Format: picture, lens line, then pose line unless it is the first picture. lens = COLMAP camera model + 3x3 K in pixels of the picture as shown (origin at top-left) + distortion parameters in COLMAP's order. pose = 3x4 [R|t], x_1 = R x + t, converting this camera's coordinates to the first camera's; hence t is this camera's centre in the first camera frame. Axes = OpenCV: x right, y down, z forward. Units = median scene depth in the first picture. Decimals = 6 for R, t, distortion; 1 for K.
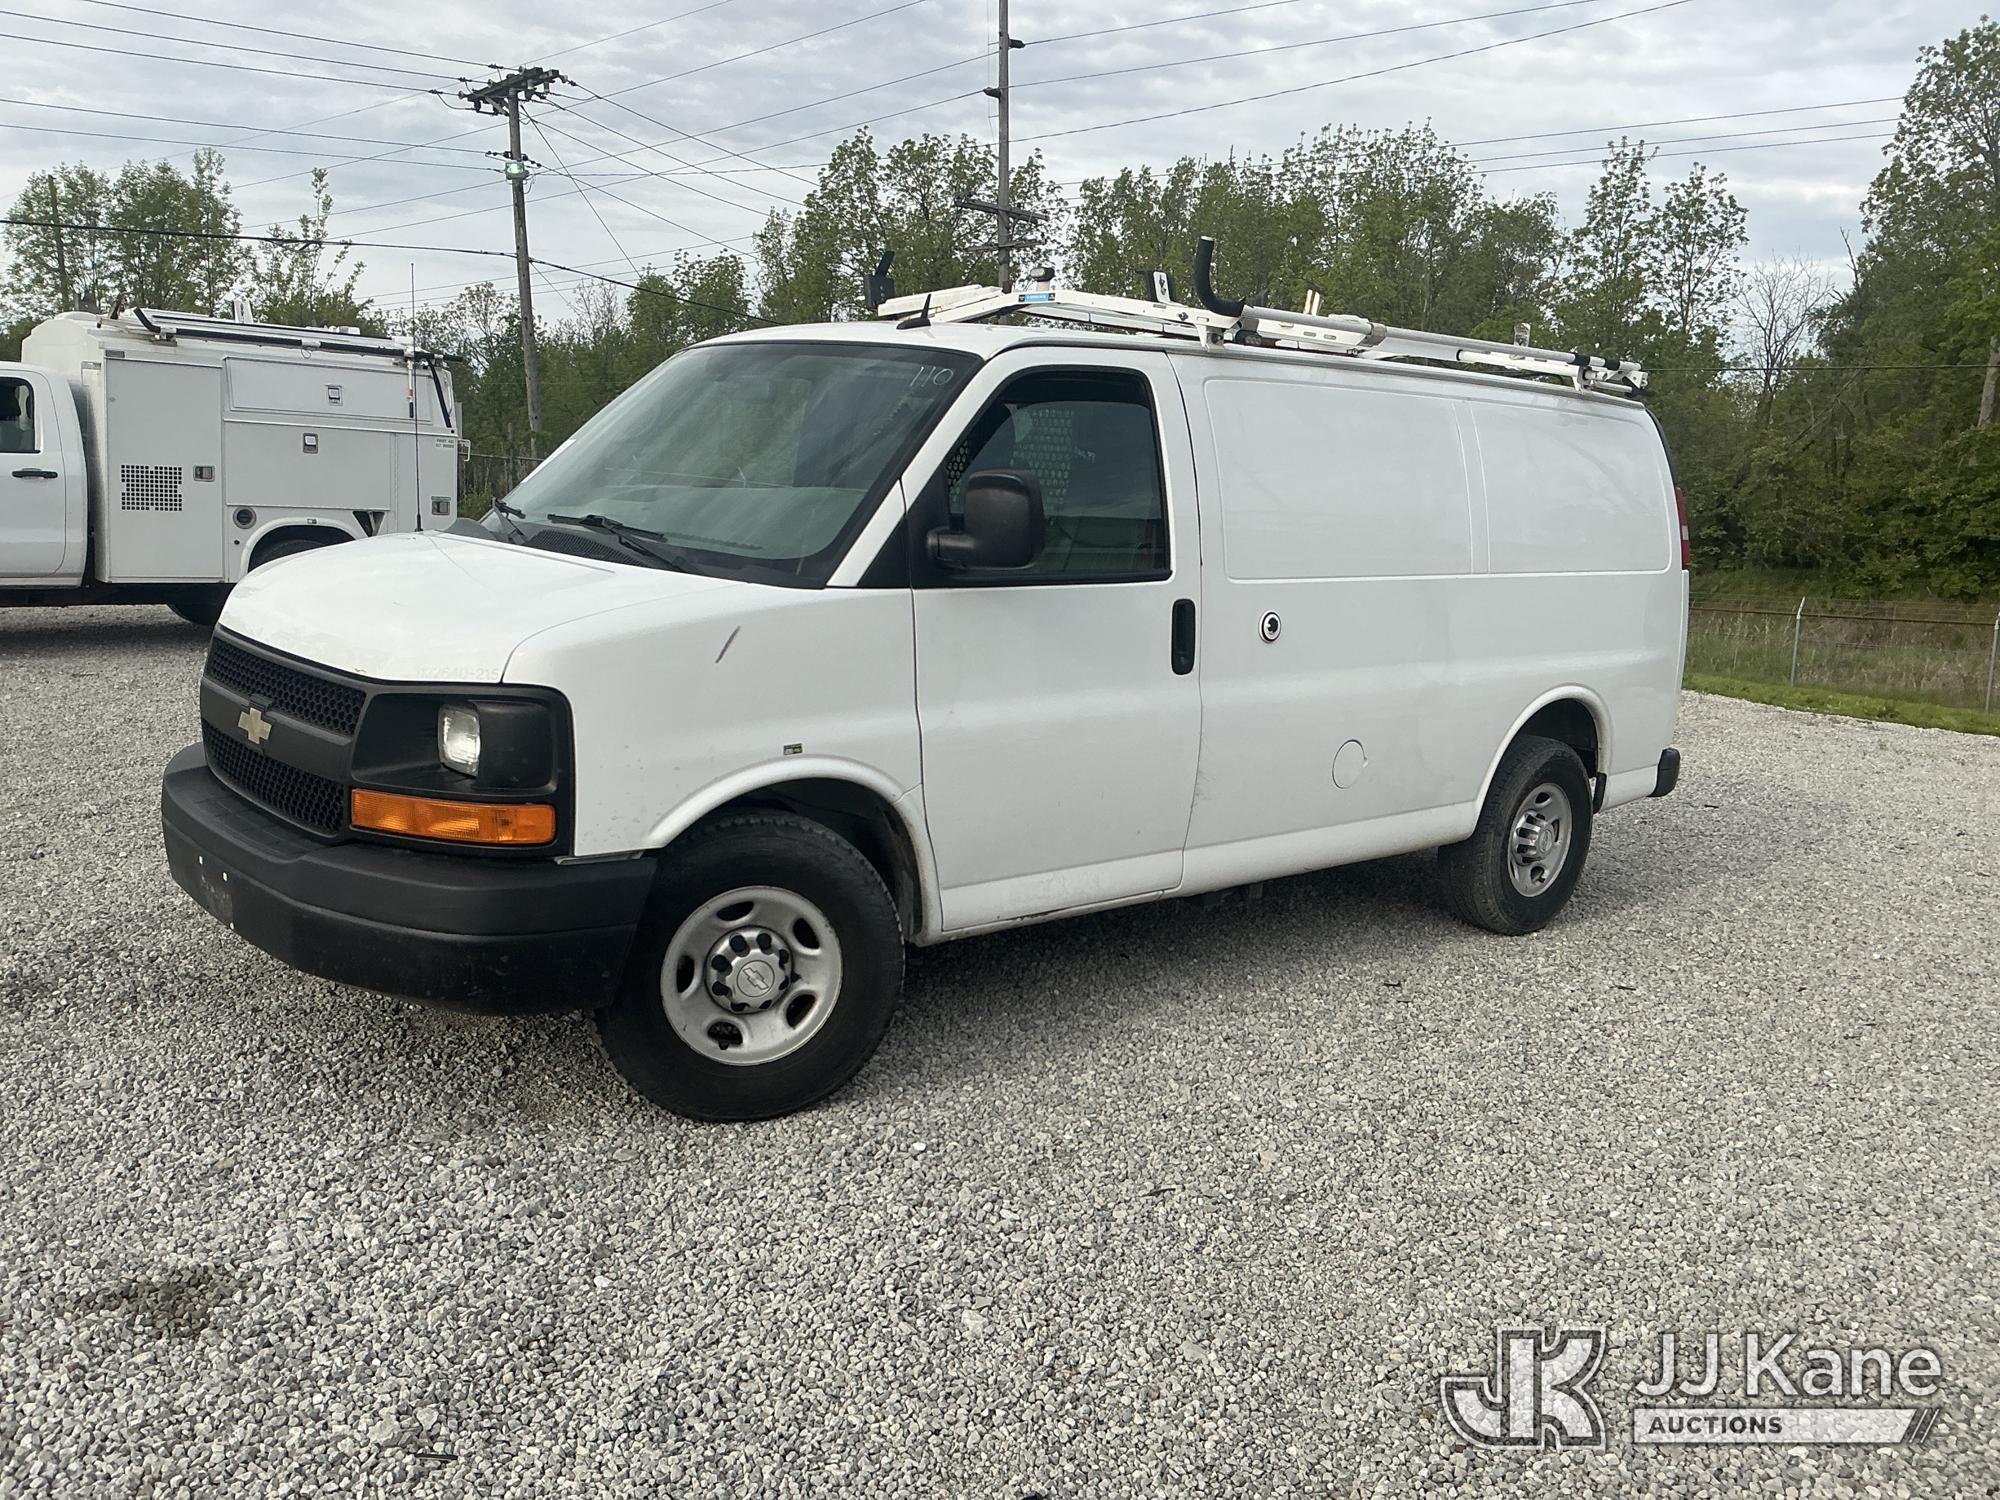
lens RADIAL K [[1664.5, 0, 996.3], [0, 1664.5, 736.1], [0, 0, 1]] dist [-0.001490, -0.006474]
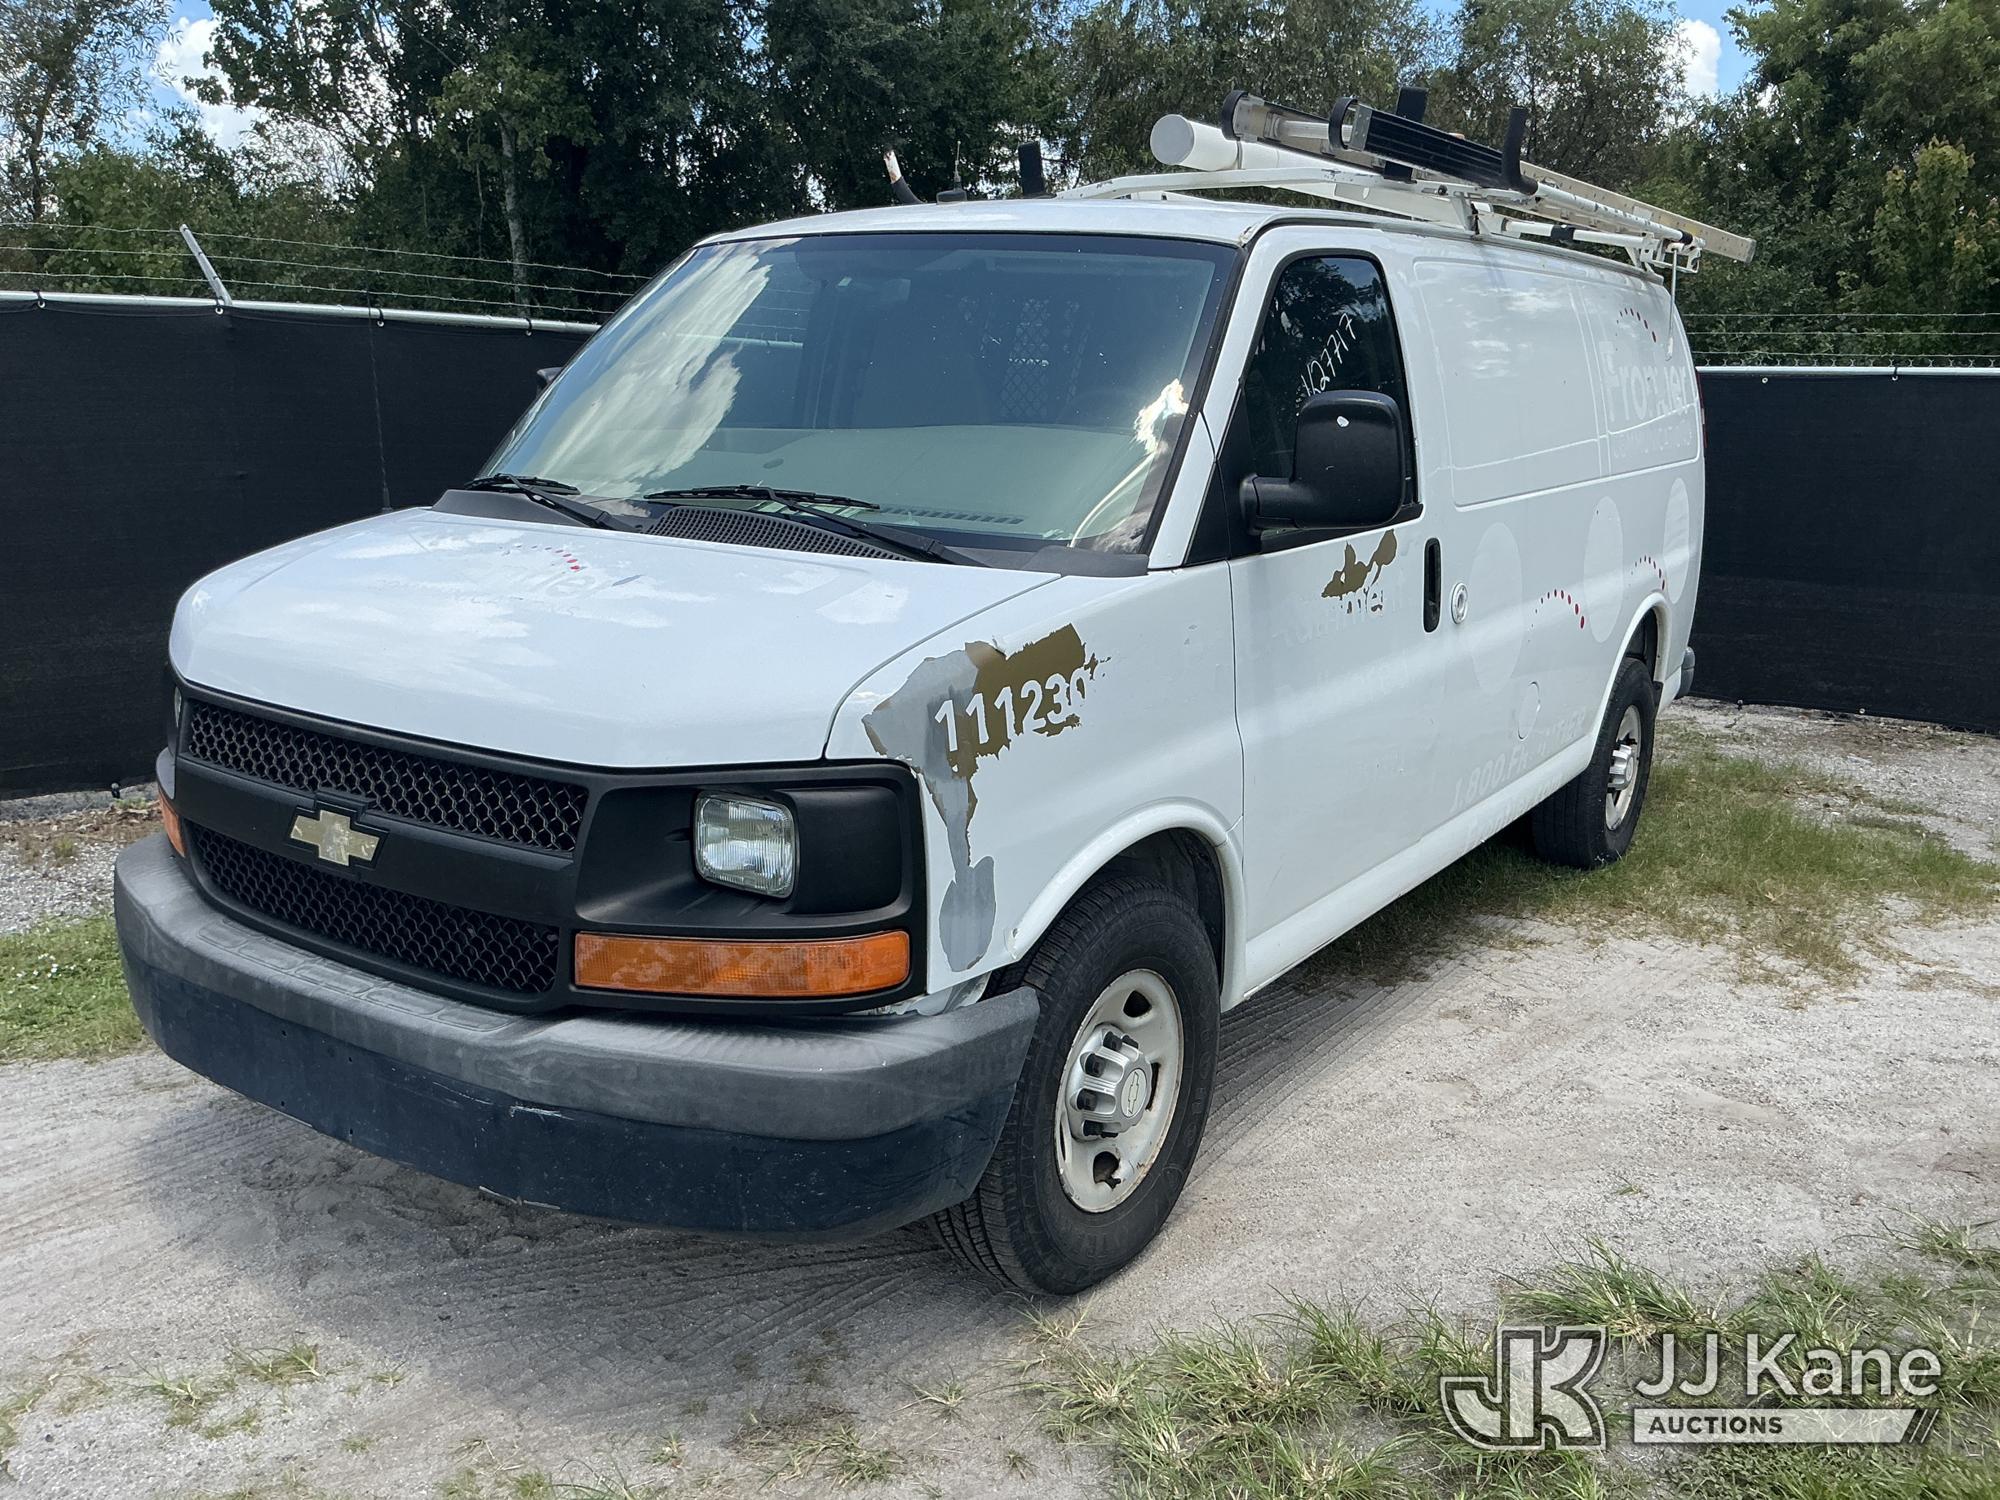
lens RADIAL K [[1664.5, 0, 996.3], [0, 1664.5, 736.1], [0, 0, 1]] dist [-0.001490, -0.006474]
pose [[0.970308, -0.091752, 0.223796, -0.334259], [0.076848, 0.994260, 0.074438, -0.075702], [-0.229341, -0.055029, 0.971789, 0.294051]]
